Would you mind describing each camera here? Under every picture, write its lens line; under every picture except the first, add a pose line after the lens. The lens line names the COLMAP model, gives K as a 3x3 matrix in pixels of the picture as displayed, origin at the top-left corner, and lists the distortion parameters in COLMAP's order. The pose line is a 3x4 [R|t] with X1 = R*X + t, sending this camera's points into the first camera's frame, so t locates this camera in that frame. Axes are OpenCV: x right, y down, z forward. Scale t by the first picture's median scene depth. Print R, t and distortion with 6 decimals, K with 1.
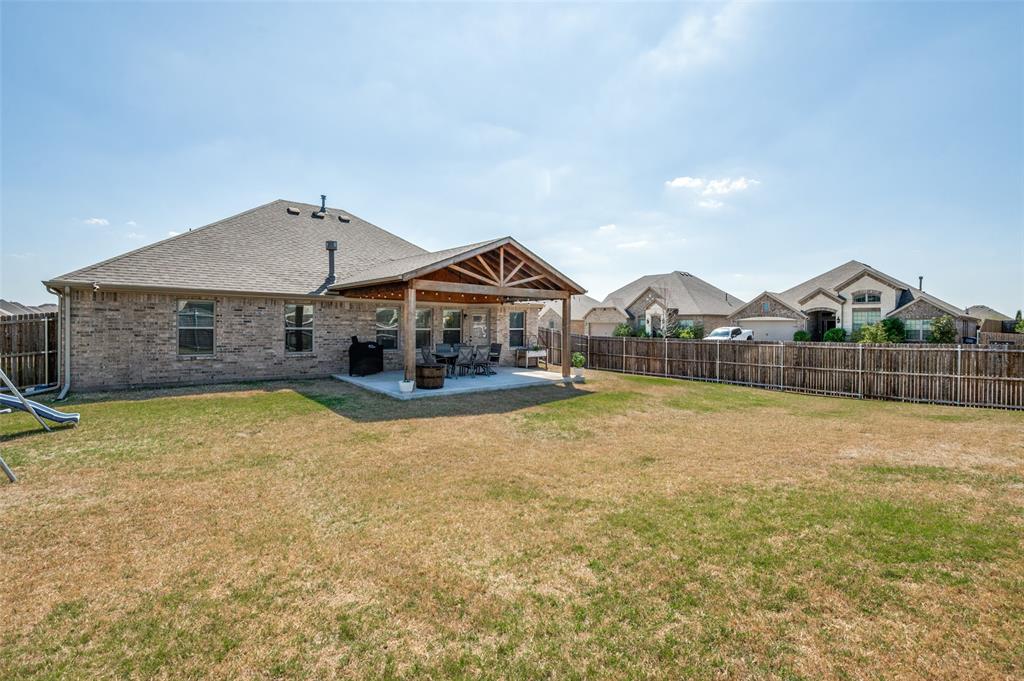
lens RADIAL K [[482.4, 0, 533.5], [0, 482.4, 329.3], [0, 0, 1]] dist [-0.018507, -0.000774]
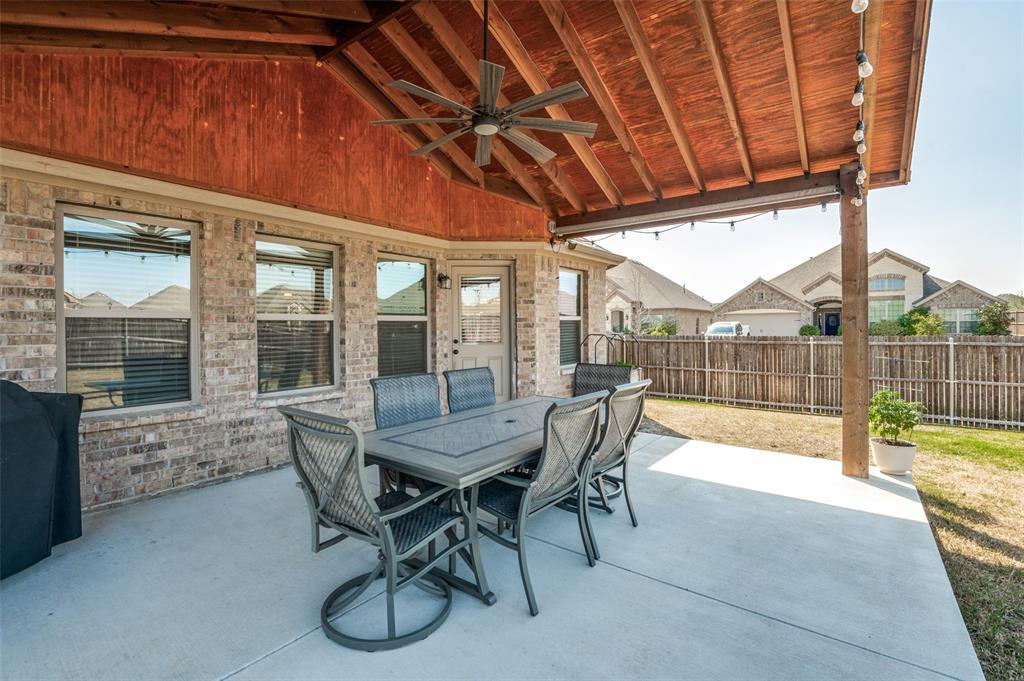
lens RADIAL K [[471.9, 0, 513.3], [0, 471.9, 327.8], [0, 0, 1]] dist [-0.015027, -0.000413]
pose [[0.985895, -0.015641, 0.166630, -0.147511], [0.016820, 0.999842, -0.005668, 0.008793], [-0.166515, 0.008390, 0.986003, 0.667277]]
